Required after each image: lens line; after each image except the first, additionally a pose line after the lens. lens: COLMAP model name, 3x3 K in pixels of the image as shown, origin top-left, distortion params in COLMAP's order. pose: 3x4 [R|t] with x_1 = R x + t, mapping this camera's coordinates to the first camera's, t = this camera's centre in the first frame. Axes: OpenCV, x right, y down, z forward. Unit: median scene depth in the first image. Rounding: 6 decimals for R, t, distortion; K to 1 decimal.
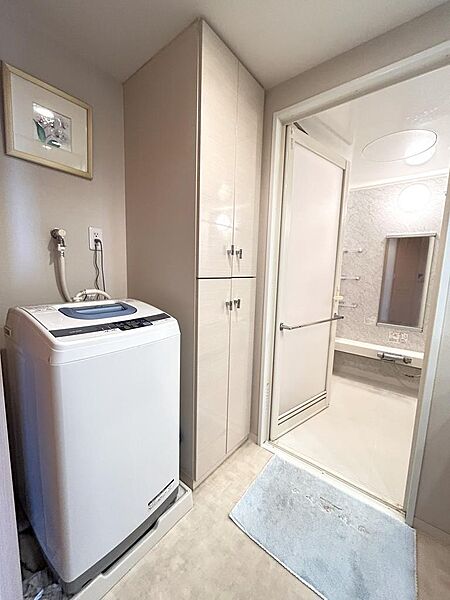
lens RADIAL K [[244.4, 0, 226.0], [0, 244.4, 302.1], [0, 0, 1]] dist [-0.000858, 0.000966]
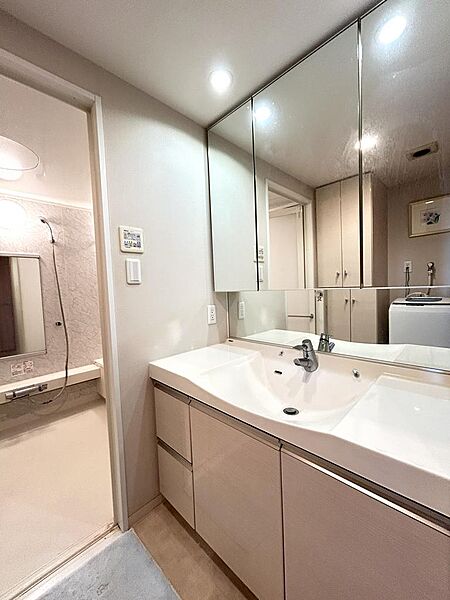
lens RADIAL K [[244.4, 0, 225.3], [0, 244.4, 299.2], [0, 0, 1]] dist [-0.000858, 0.000966]
pose [[0.108460, -0.080484, 0.990837, -0.077183], [0.179263, 0.981961, 0.060140, -0.021350], [-0.977804, 0.171098, 0.120932, 0.139258]]
